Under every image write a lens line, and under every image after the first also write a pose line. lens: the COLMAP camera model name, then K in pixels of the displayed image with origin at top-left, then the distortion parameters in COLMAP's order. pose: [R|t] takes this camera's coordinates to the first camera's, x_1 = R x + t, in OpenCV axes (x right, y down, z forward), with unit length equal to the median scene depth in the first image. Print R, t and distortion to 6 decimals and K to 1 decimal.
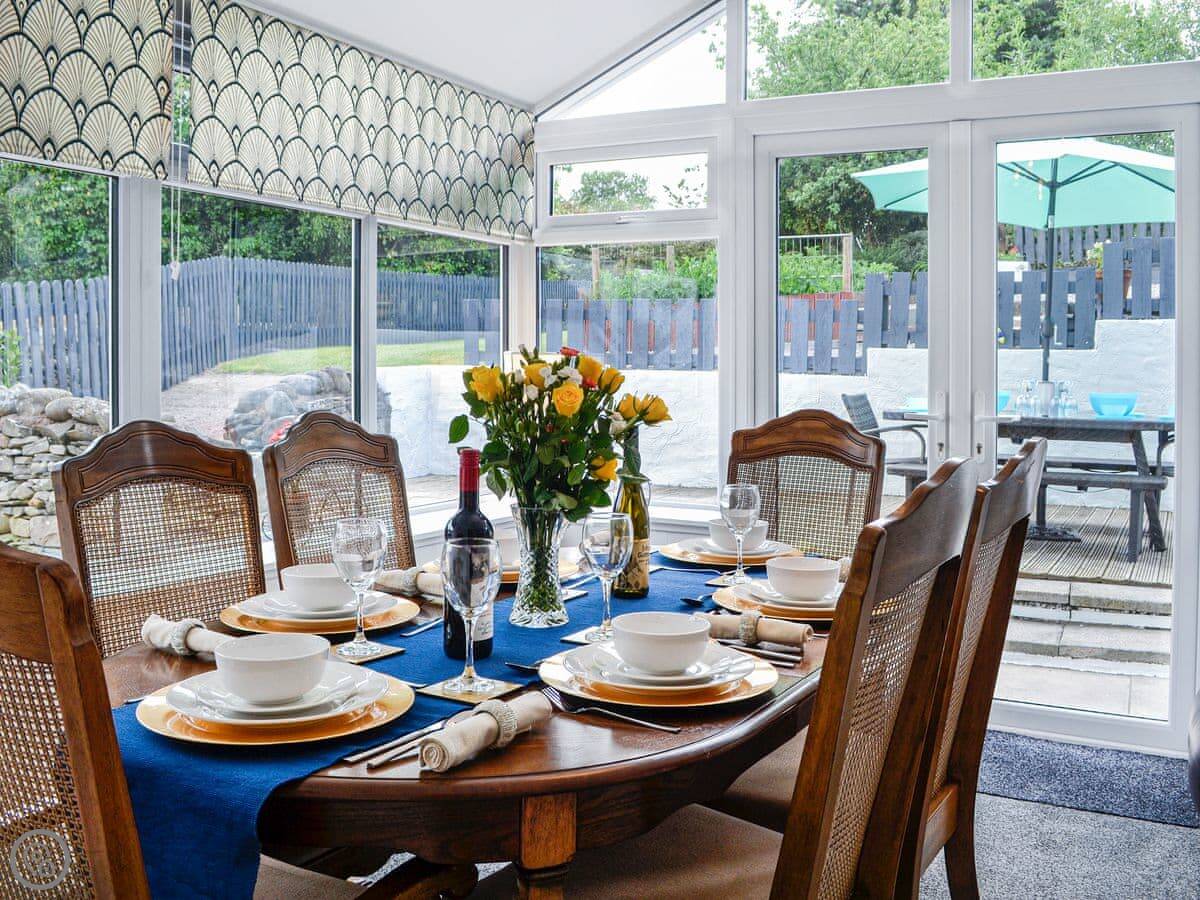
lens RADIAL K [[1168.3, 0, 601.8], [0, 1168.3, 405.5], [0, 0, 1]] dist [-0.070626, -0.001935]
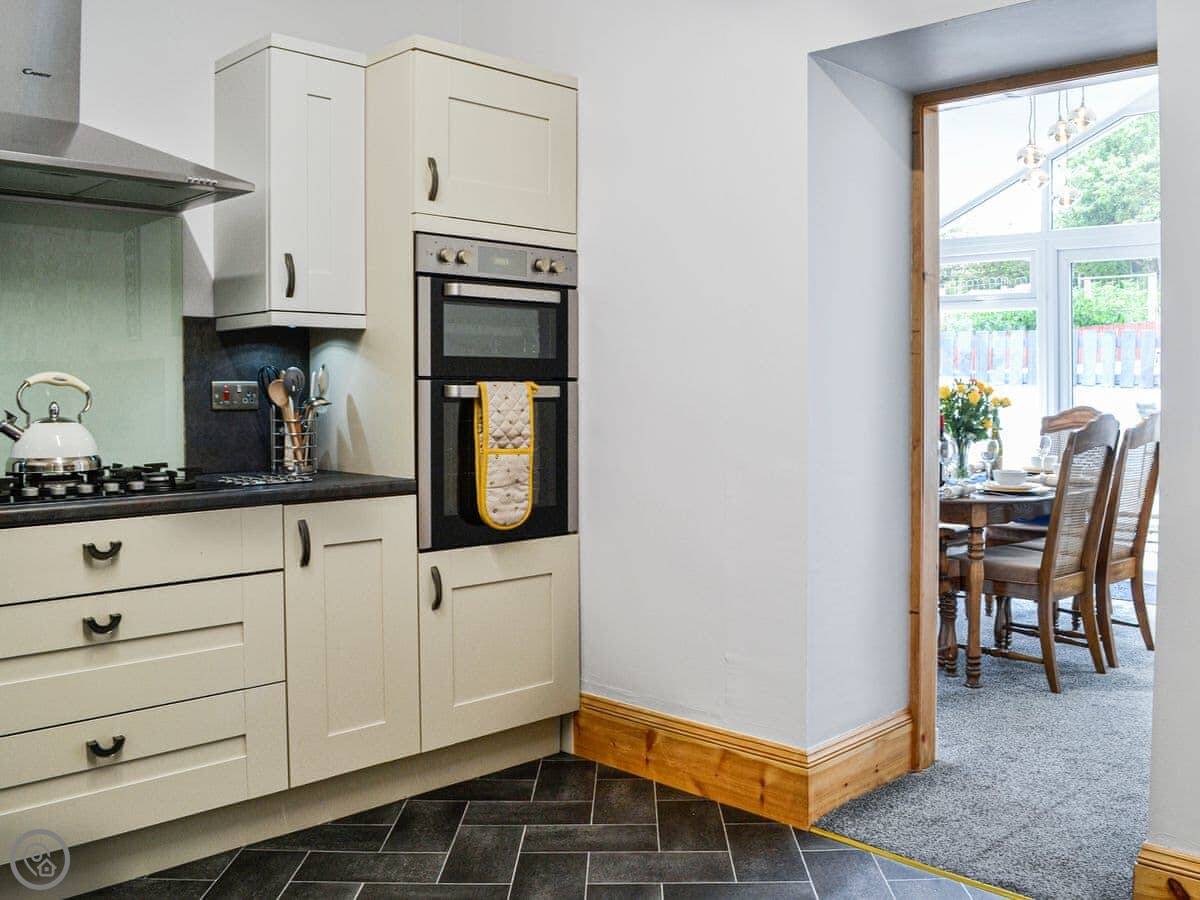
lens RADIAL K [[1168.3, 0, 601.8], [0, 1168.3, 405.5], [0, 0, 1]] dist [-0.070626, -0.001935]
pose [[0.963609, -0.001284, -0.267312, -0.131352], [-0.002774, 0.999887, -0.014802, 0.052113], [0.267300, 0.015005, 0.963496, -1.709542]]
